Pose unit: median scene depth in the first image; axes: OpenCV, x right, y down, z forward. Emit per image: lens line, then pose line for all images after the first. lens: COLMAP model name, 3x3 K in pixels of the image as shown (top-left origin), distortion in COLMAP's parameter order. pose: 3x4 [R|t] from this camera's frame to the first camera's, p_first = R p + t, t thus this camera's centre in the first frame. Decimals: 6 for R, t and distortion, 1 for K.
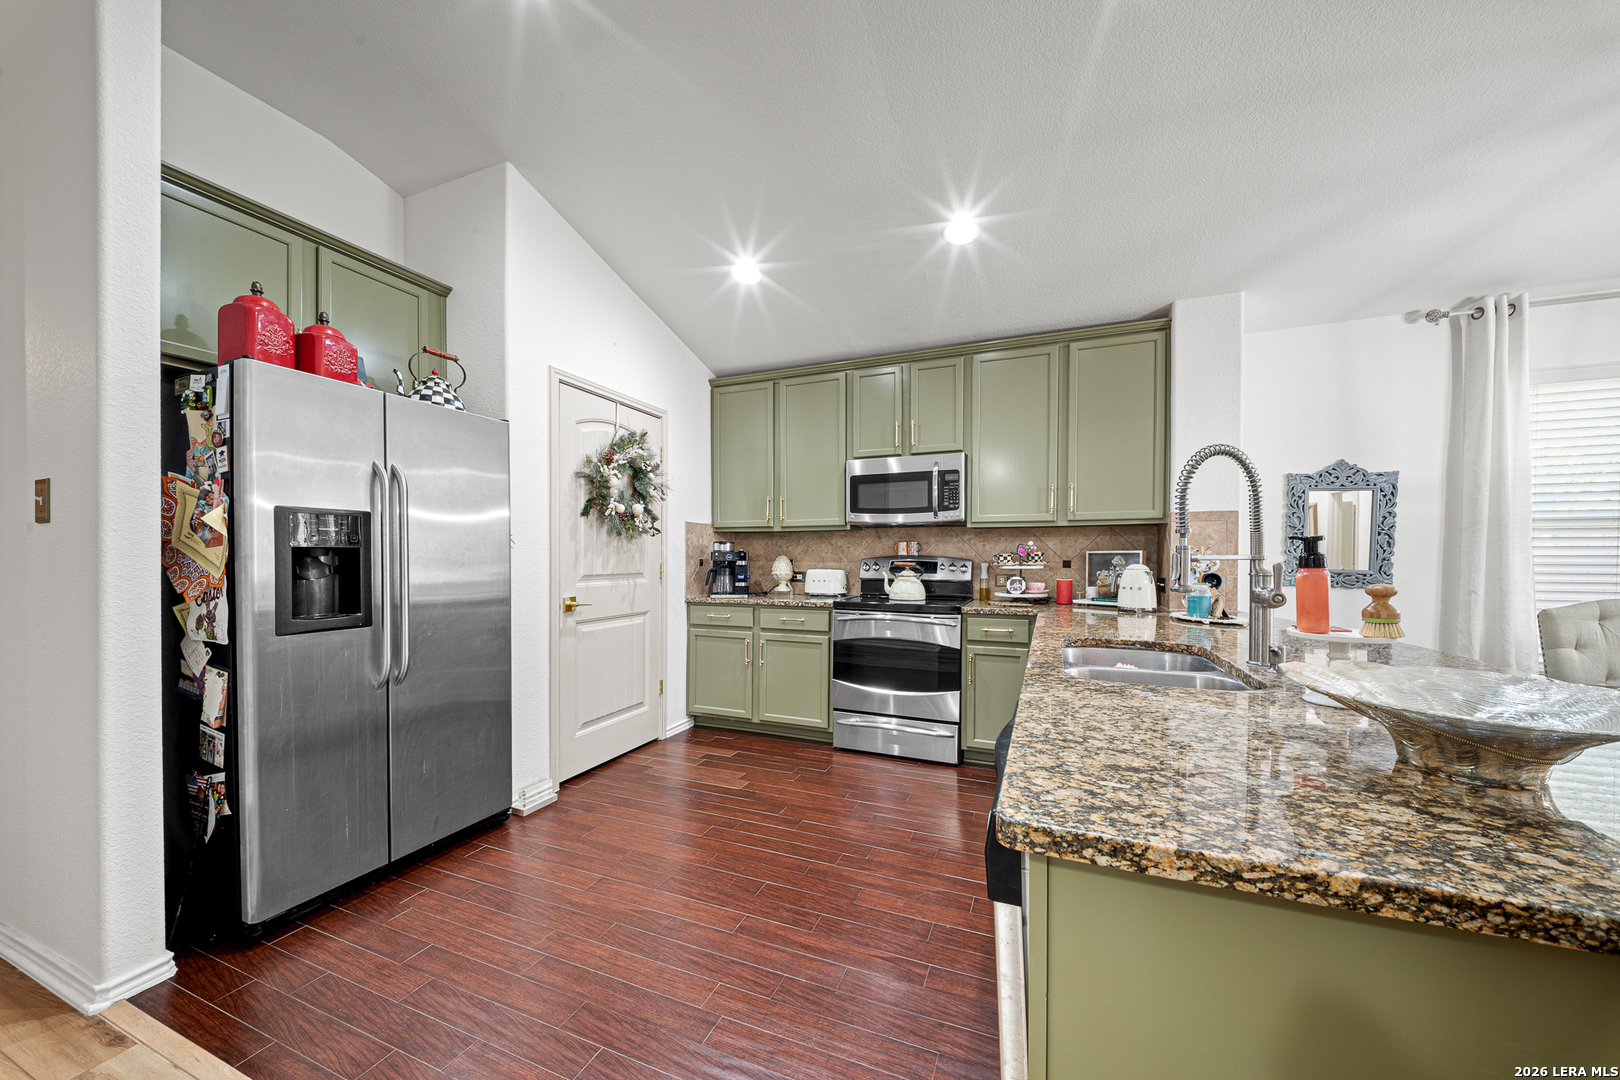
lens RADIAL K [[567.2, 0, 819.8], [0, 567.2, 556.2], [0, 0, 1]] dist [0.000147, -0.000030]
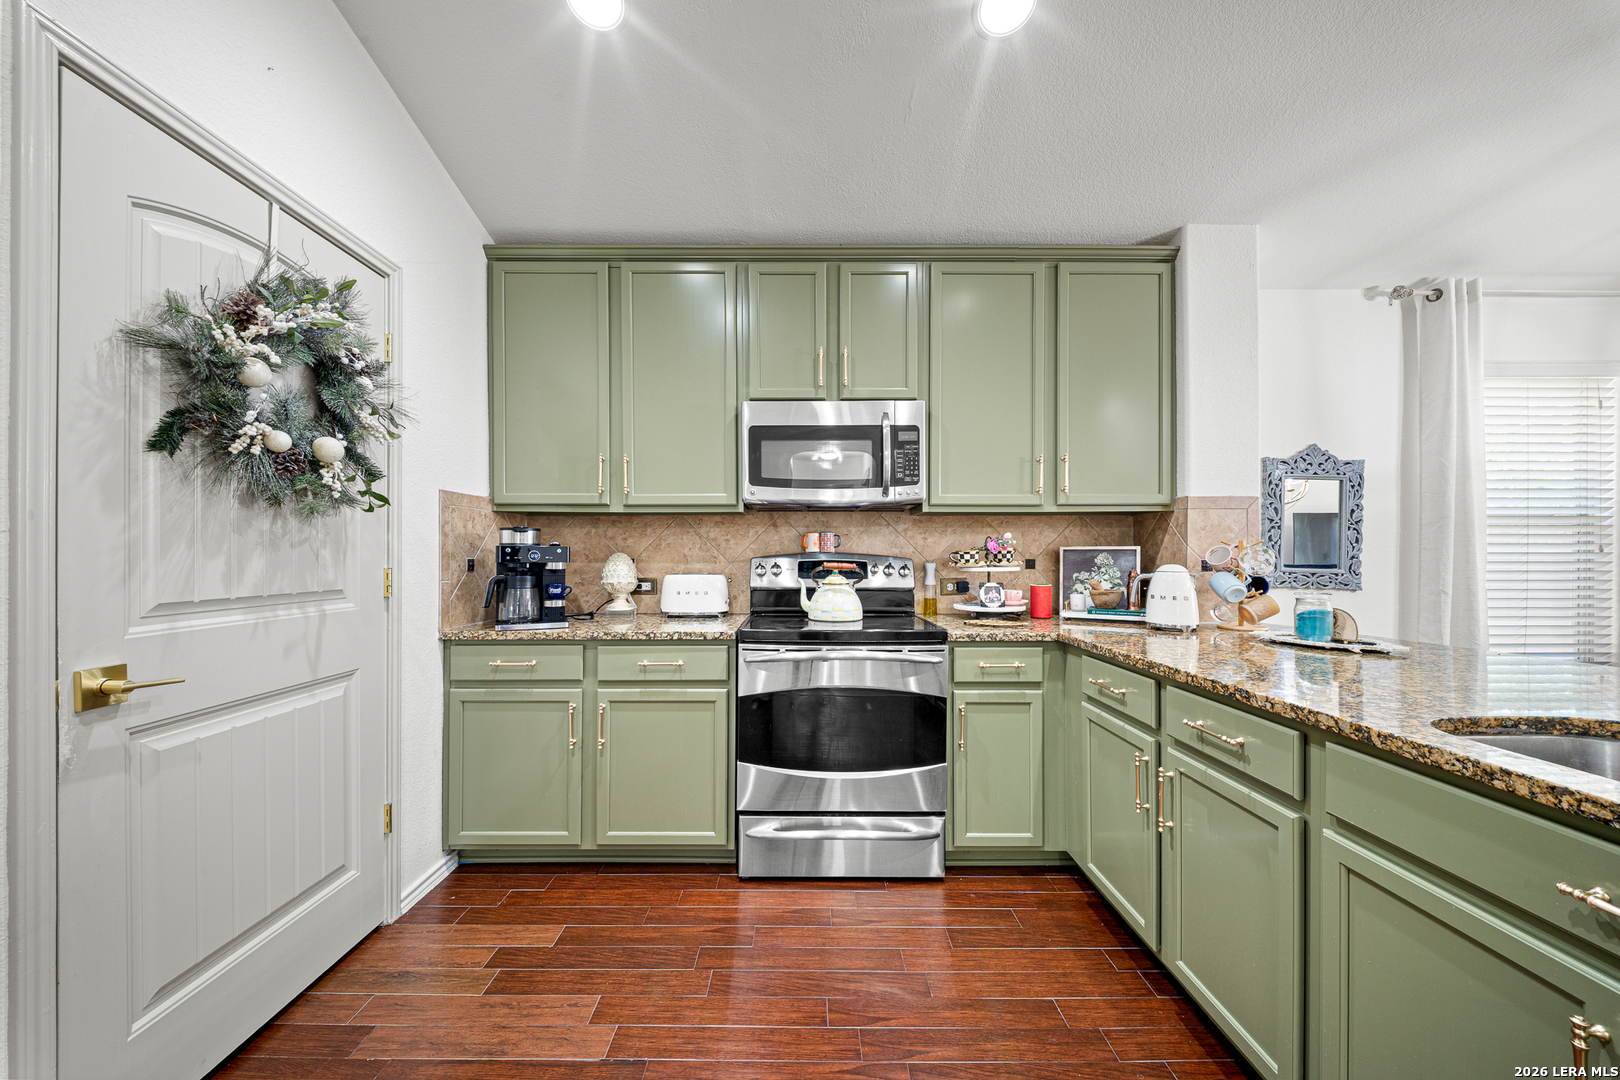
lens RADIAL K [[569.7, 0, 802.5], [0, 569.7, 552.2], [0, 0, 1]] dist [0.011513, -0.009878]
pose [[0.928489, 0.000158, 0.371359, -0.136285], [0.000295, 0.999999, -0.001162, -0.000931], [-0.371359, 0.001189, 0.928488, 0.426411]]
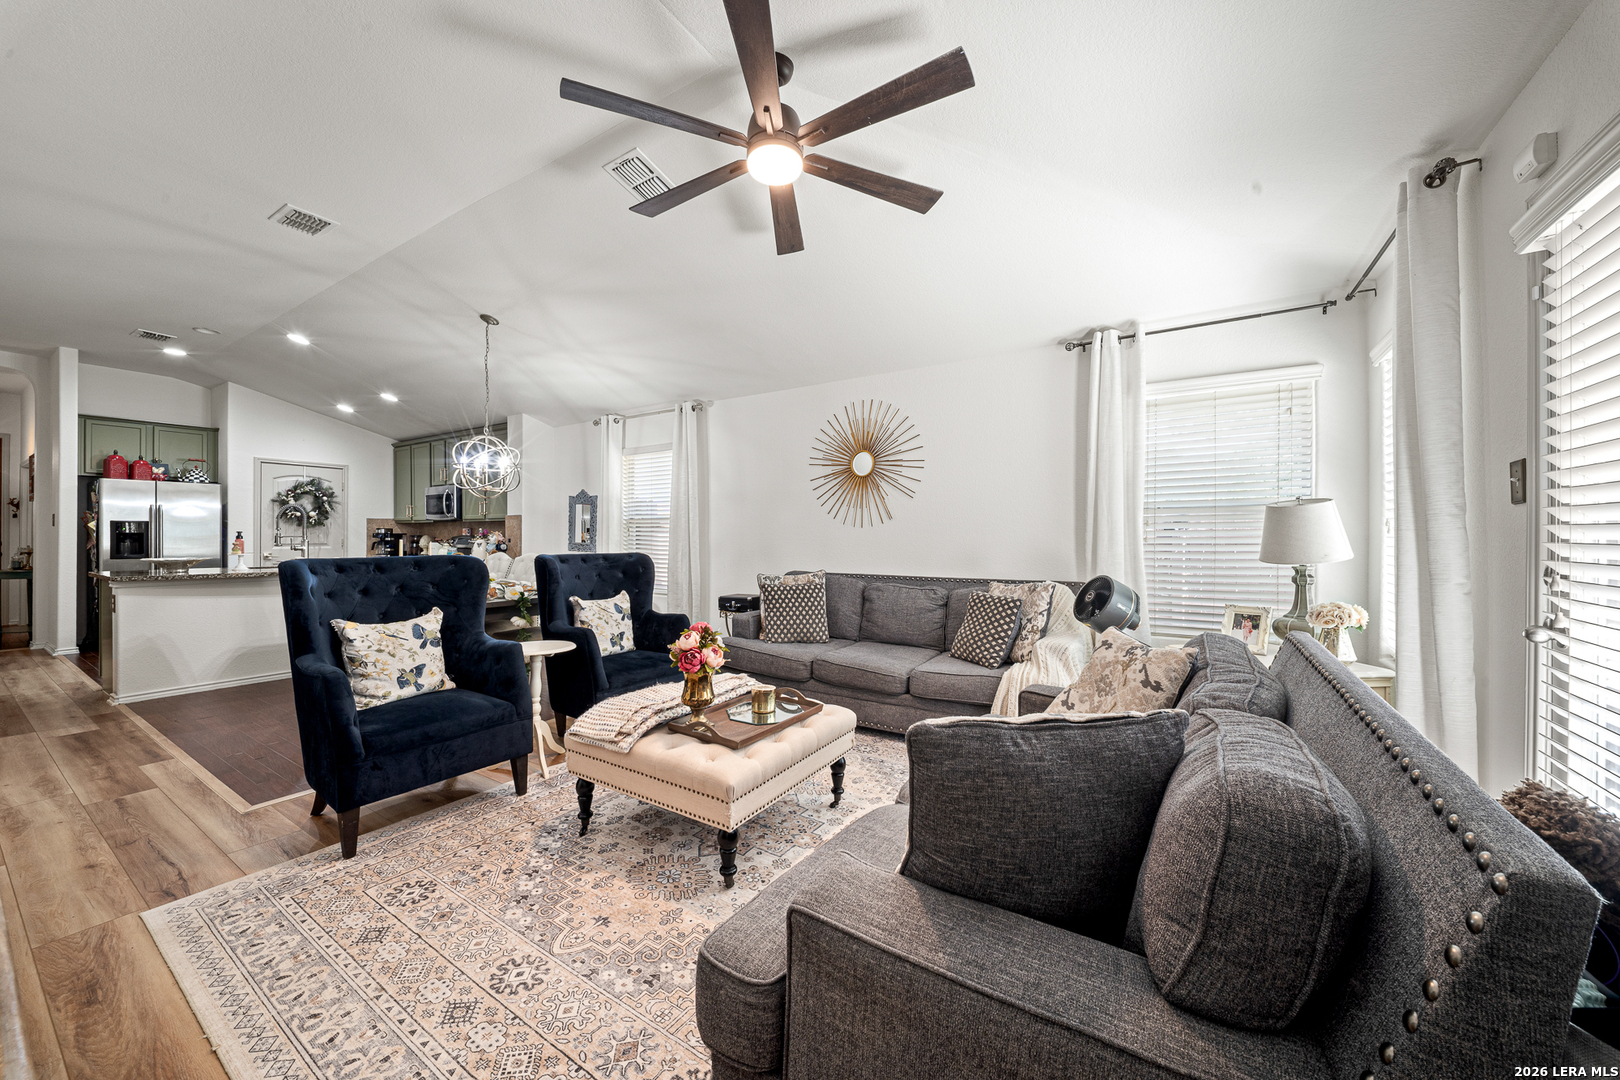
lens RADIAL K [[582.7, 0, 805.9], [0, 582.7, 533.0], [0, 0, 1]] dist [0.029095, -0.010775]
pose [[0.978916, 0.004227, -0.204217, 1.940617], [-0.004262, 0.999991, 0.000270, -0.018390], [0.204217, 0.000606, 0.978926, -0.818972]]
